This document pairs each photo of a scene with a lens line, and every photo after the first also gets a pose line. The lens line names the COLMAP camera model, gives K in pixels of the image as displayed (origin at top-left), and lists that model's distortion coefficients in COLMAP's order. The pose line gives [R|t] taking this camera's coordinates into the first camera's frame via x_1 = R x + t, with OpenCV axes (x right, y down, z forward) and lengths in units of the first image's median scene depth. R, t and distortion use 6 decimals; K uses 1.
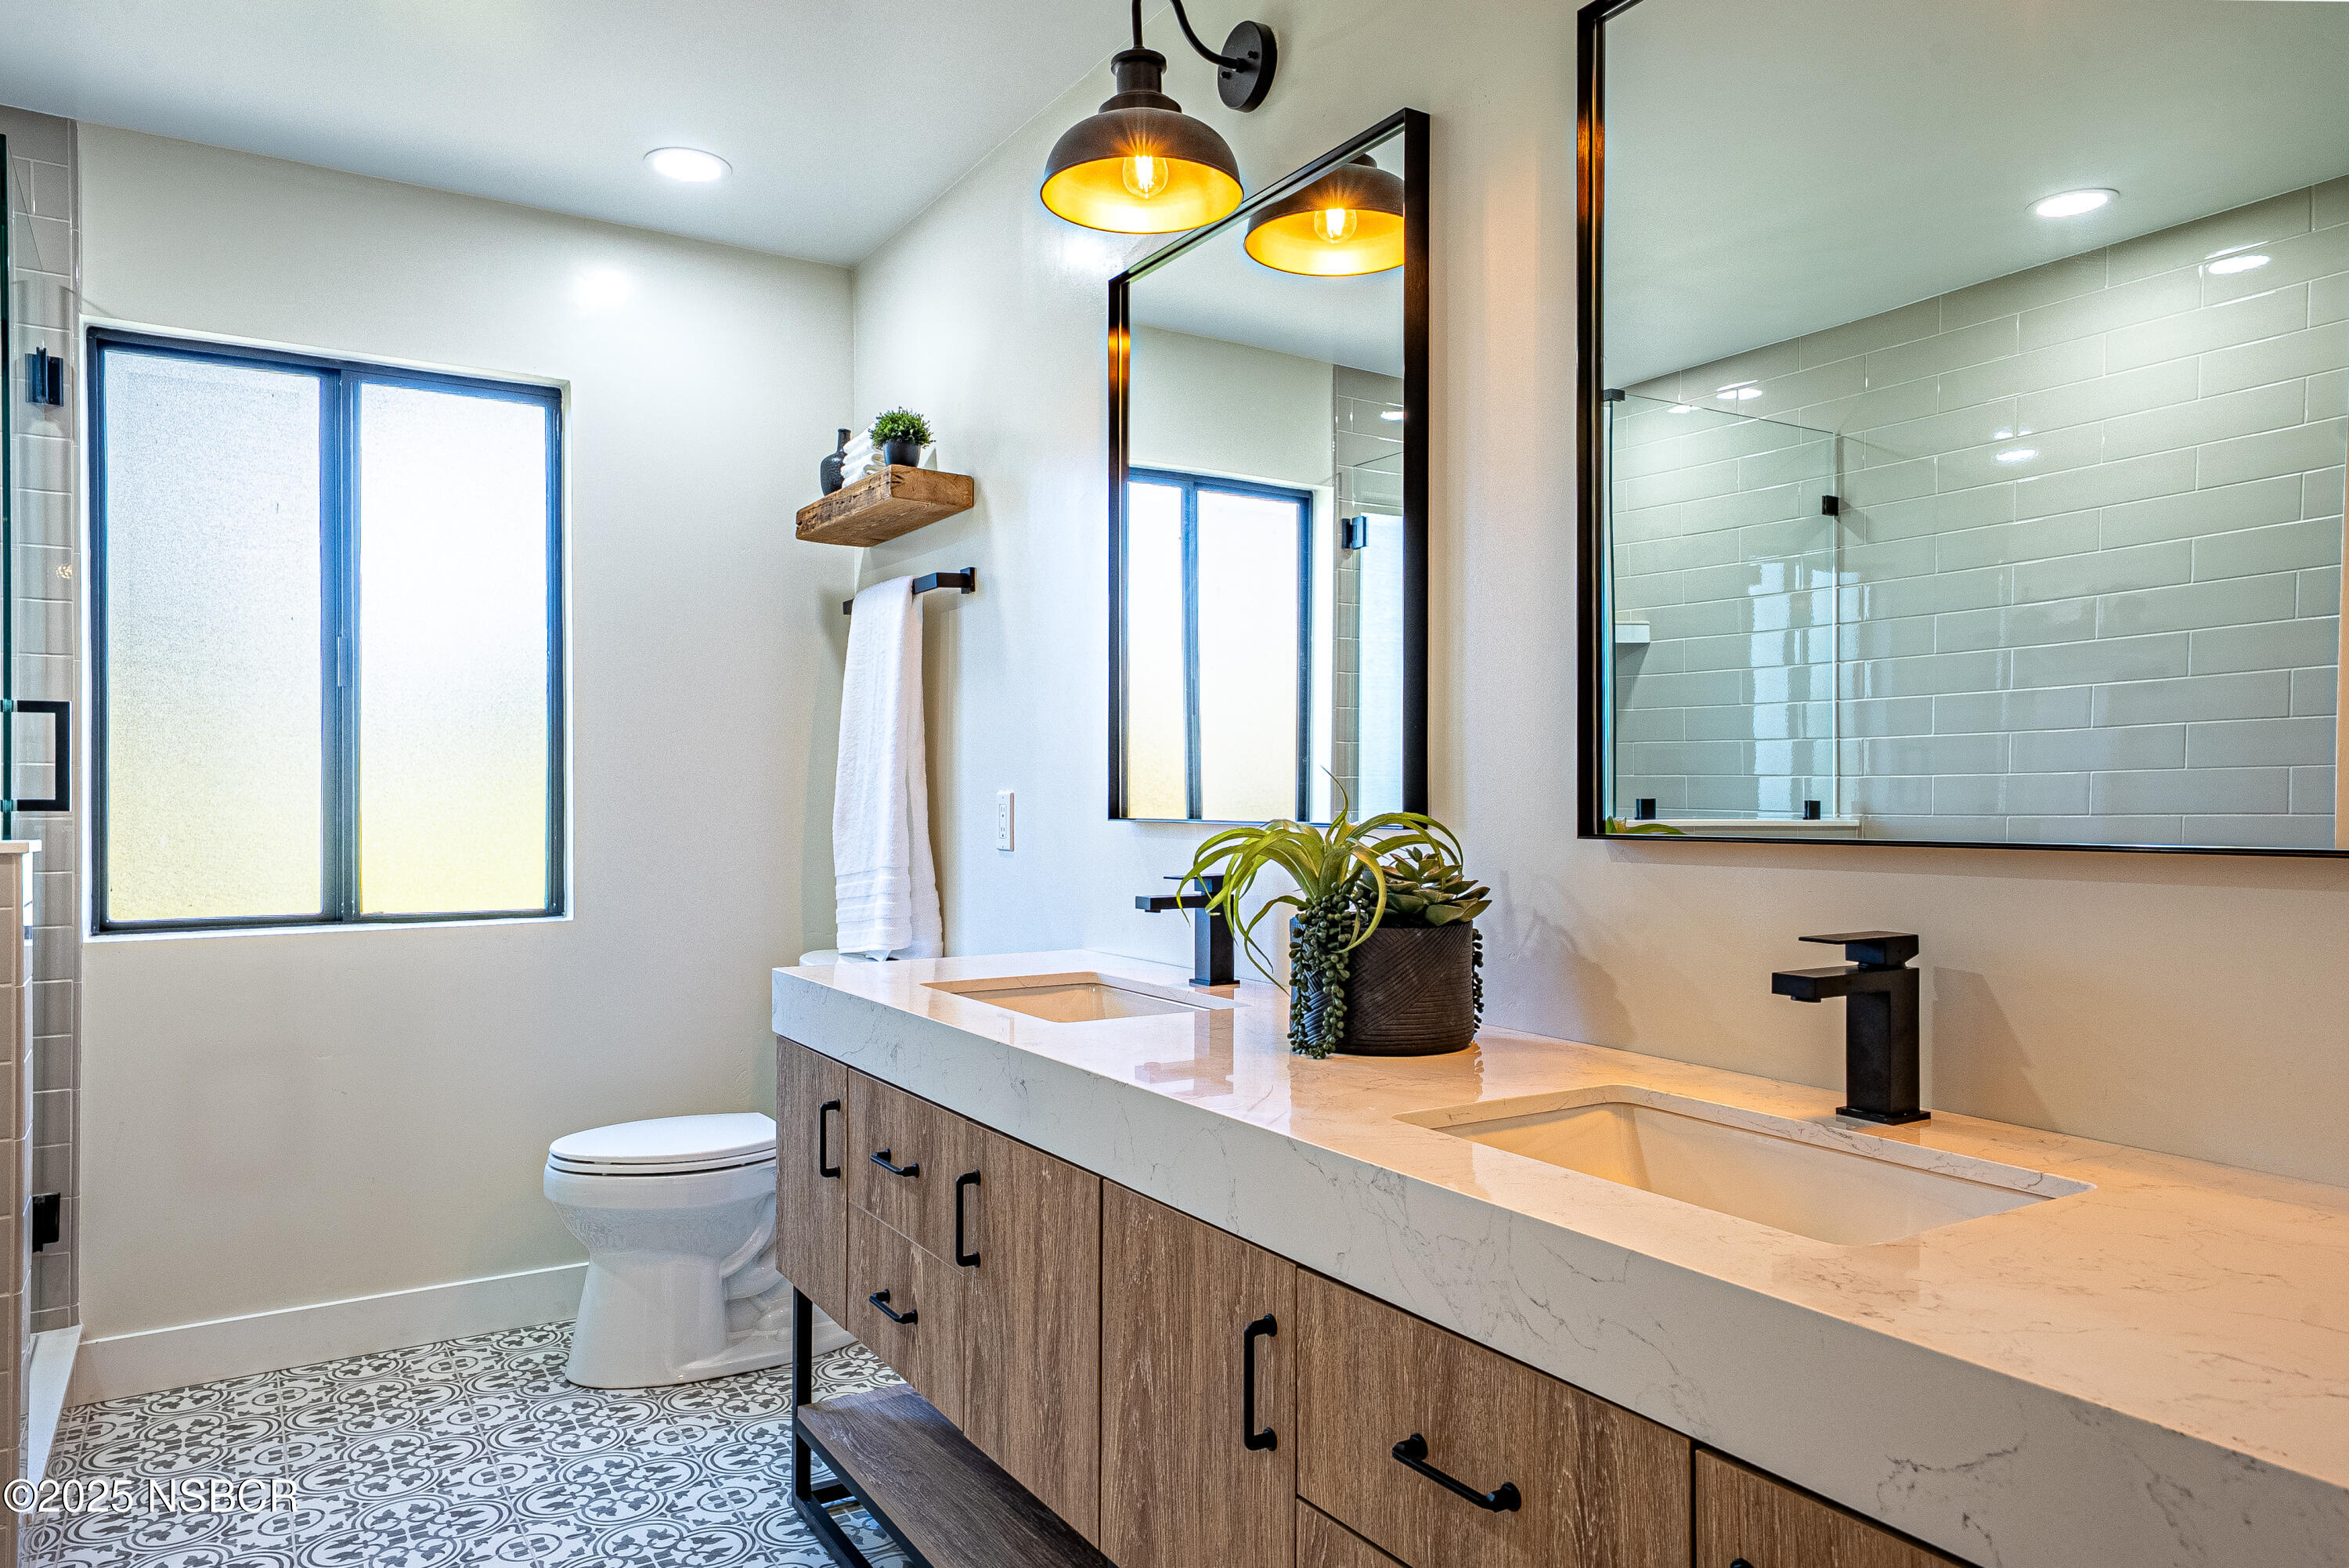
lens RADIAL K [[1549.8, 0, 1174.5], [0, 1549.8, 784.0], [0, 0, 1]] dist [0.047838, -0.001203]
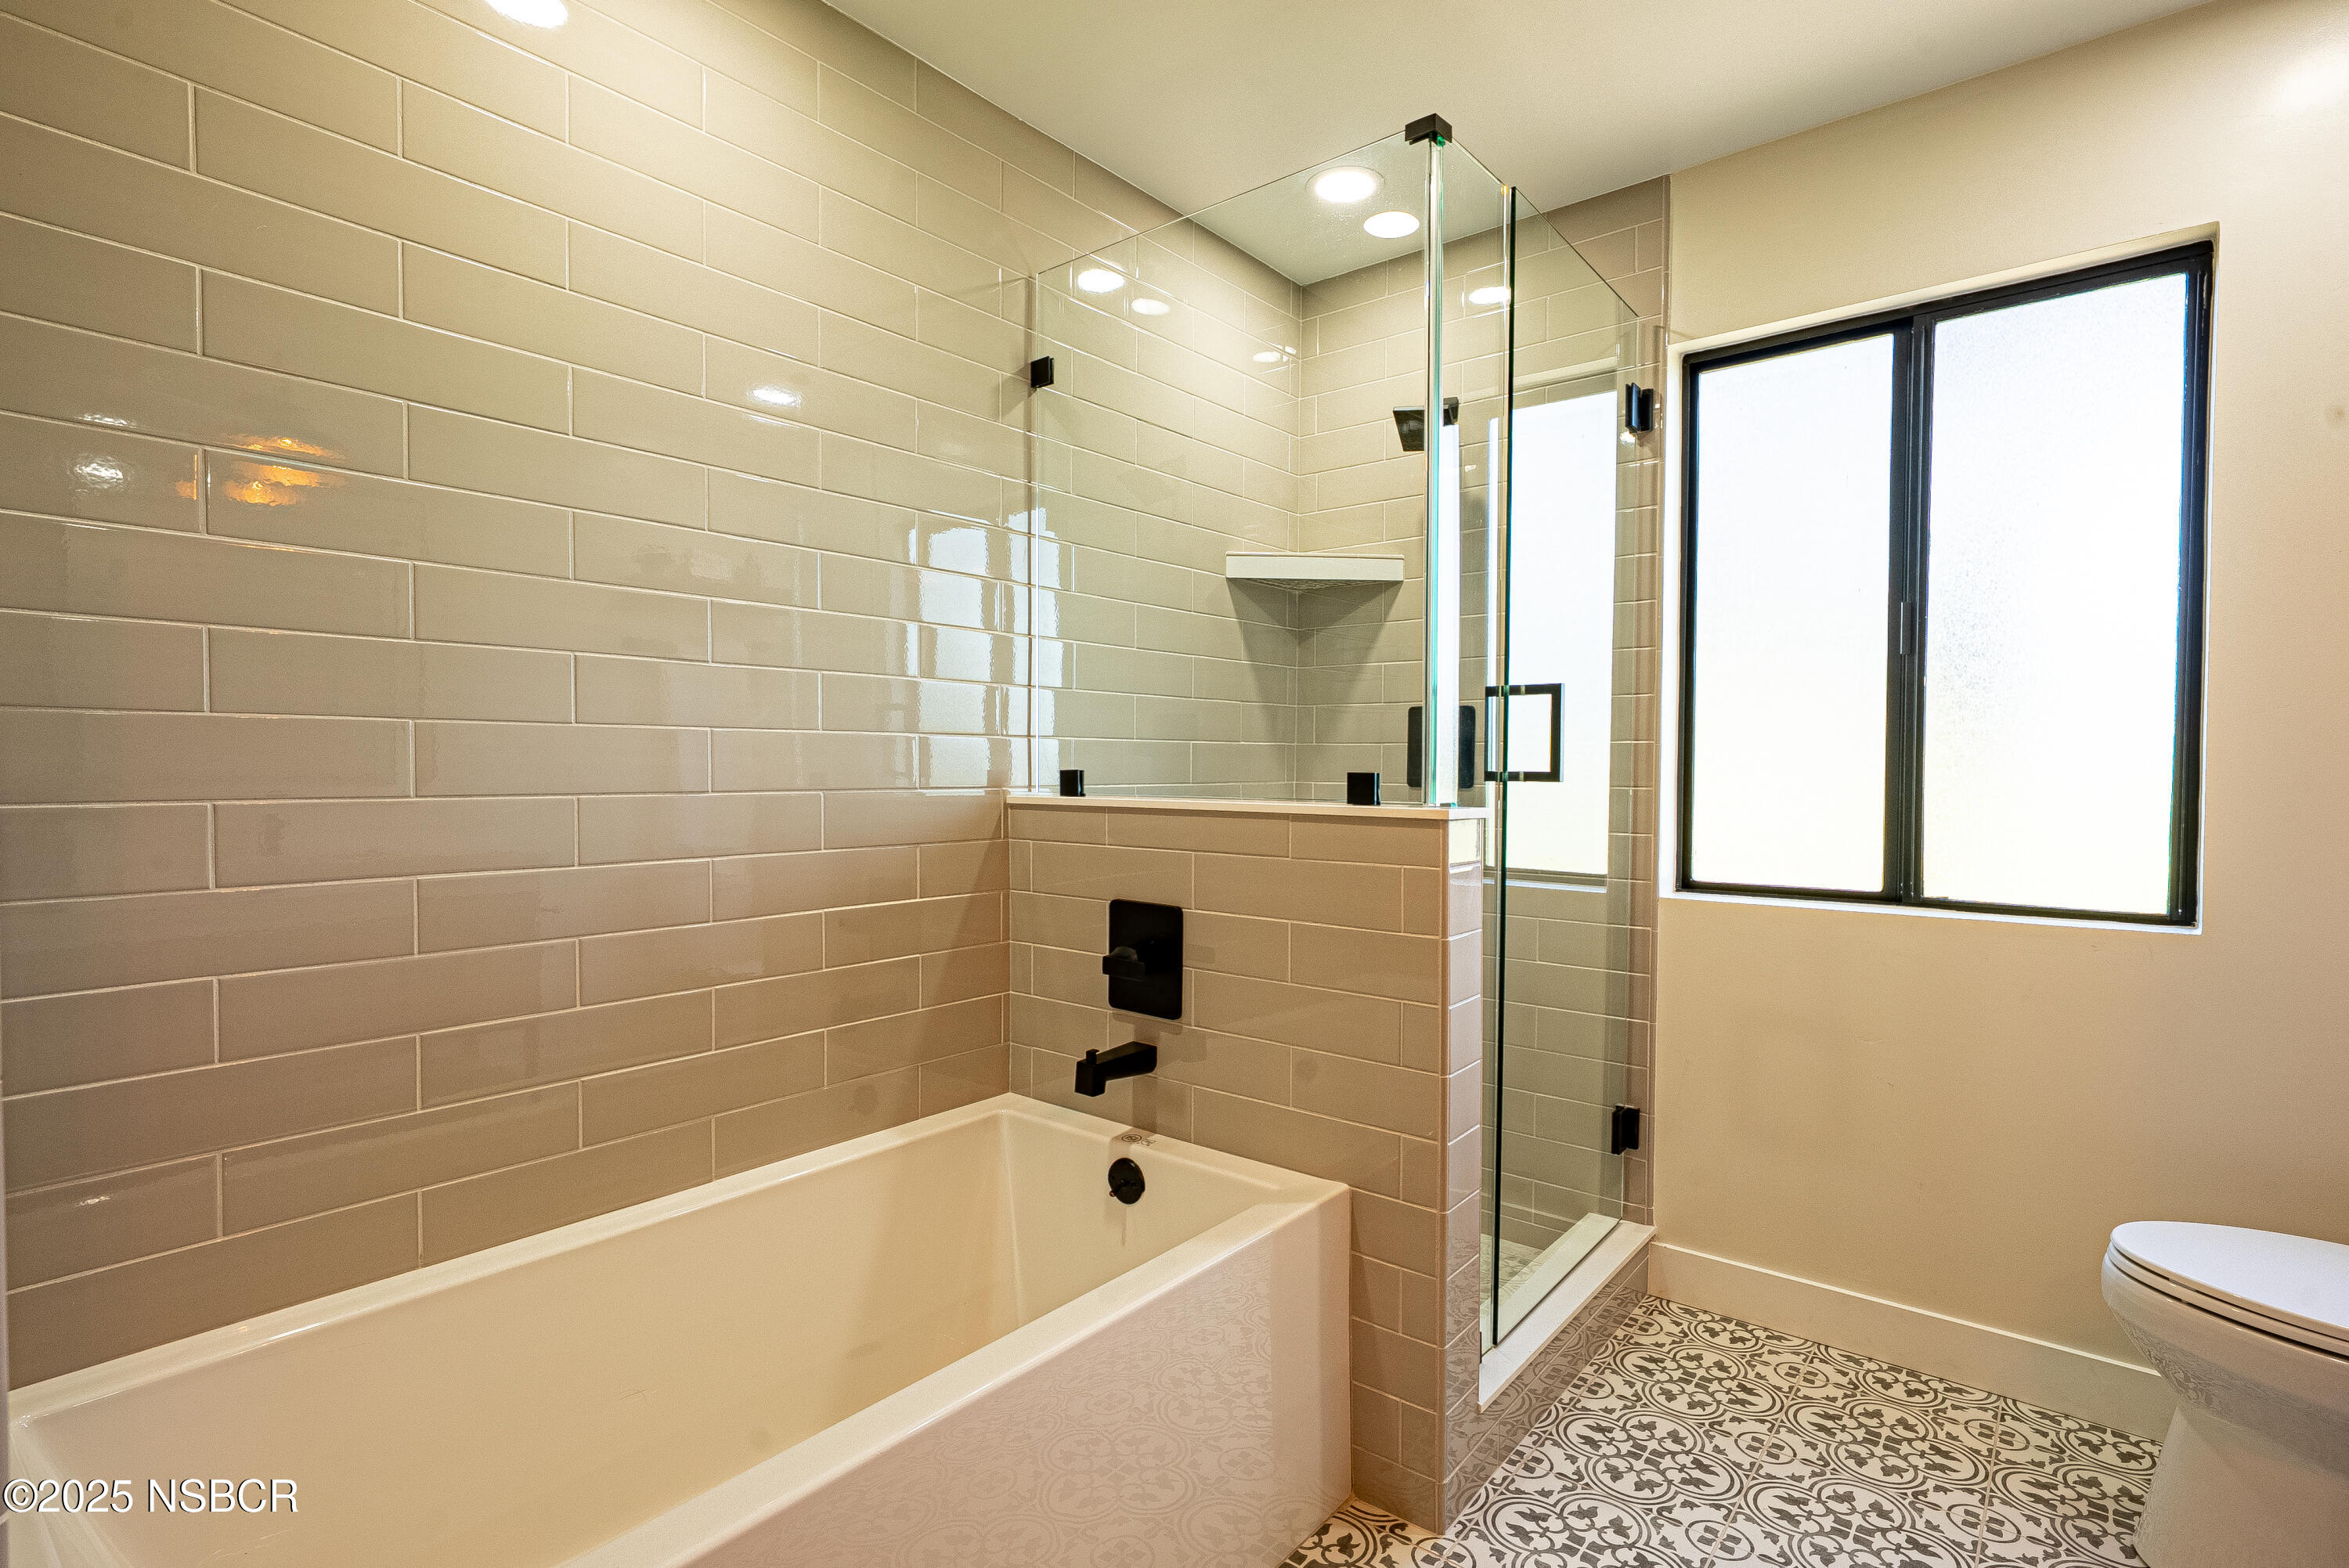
lens RADIAL K [[1142.6, 0, 1175.1], [0, 1142.6, 789.0], [0, 0, 1]] dist [-0.001174, 0.006604]
pose [[0.332332, 0.022521, -0.942894, -0.026149], [0.000650, 0.999709, 0.024108, 0.002061], [0.943162, -0.008625, 0.332220, 0.378943]]
